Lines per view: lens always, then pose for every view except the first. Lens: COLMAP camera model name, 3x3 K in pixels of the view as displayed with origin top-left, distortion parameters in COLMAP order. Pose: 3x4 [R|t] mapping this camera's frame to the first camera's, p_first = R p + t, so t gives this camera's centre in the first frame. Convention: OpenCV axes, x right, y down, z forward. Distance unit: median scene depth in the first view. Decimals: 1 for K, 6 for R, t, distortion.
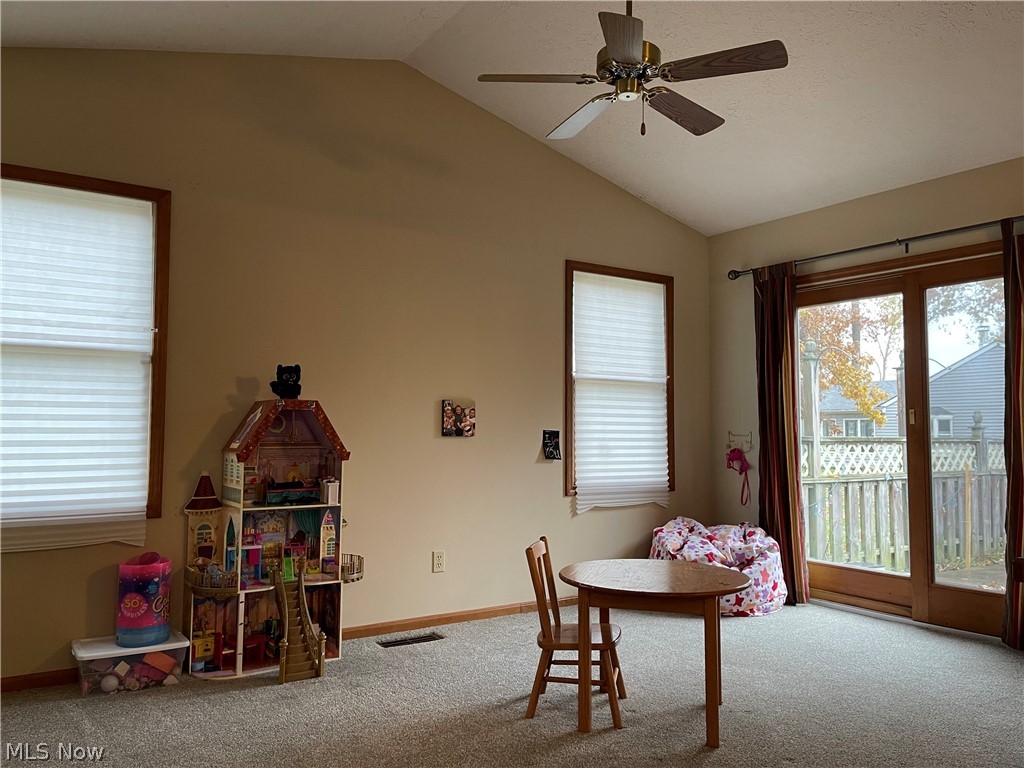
lens RADIAL K [[773.4, 0, 505.7], [0, 773.4, 385.6], [0, 0, 1]] dist [0.037172, -0.029723]
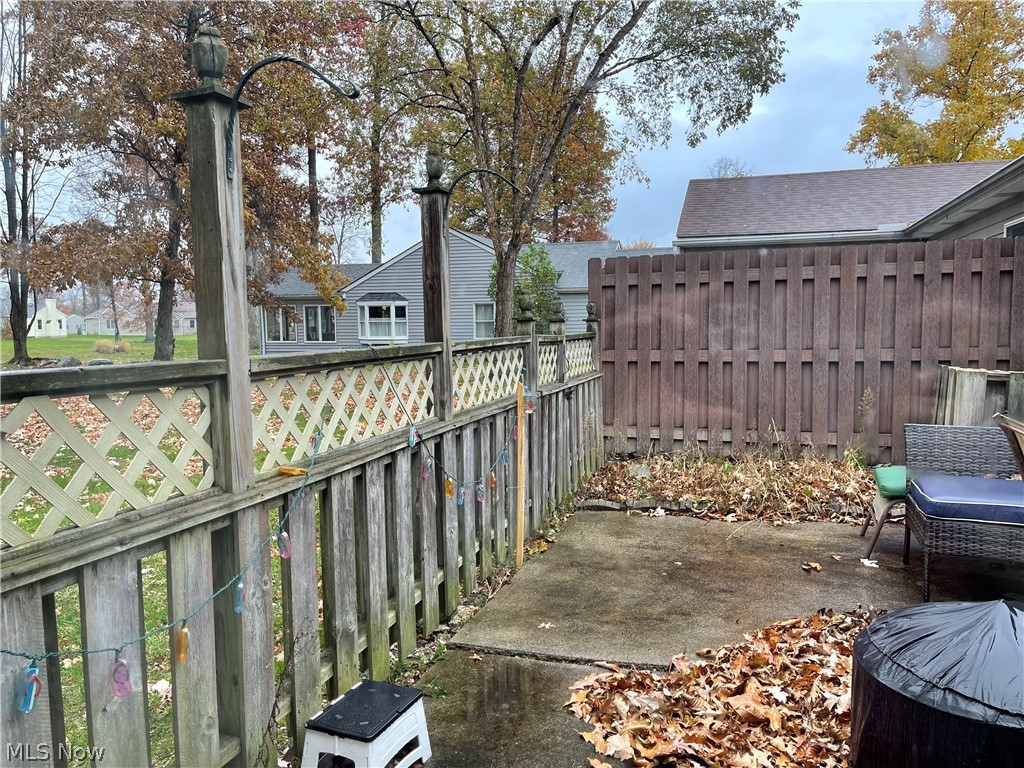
lens RADIAL K [[773.4, 0, 508.1], [0, 773.4, 386.6], [0, 0, 1]] dist [0.037172, -0.029723]
pose [[0.785241, -0.065371, 0.615729, 0.278035], [-0.025465, 0.990161, 0.137599, 0.029580], [-0.618666, -0.123728, 0.775850, 0.656706]]
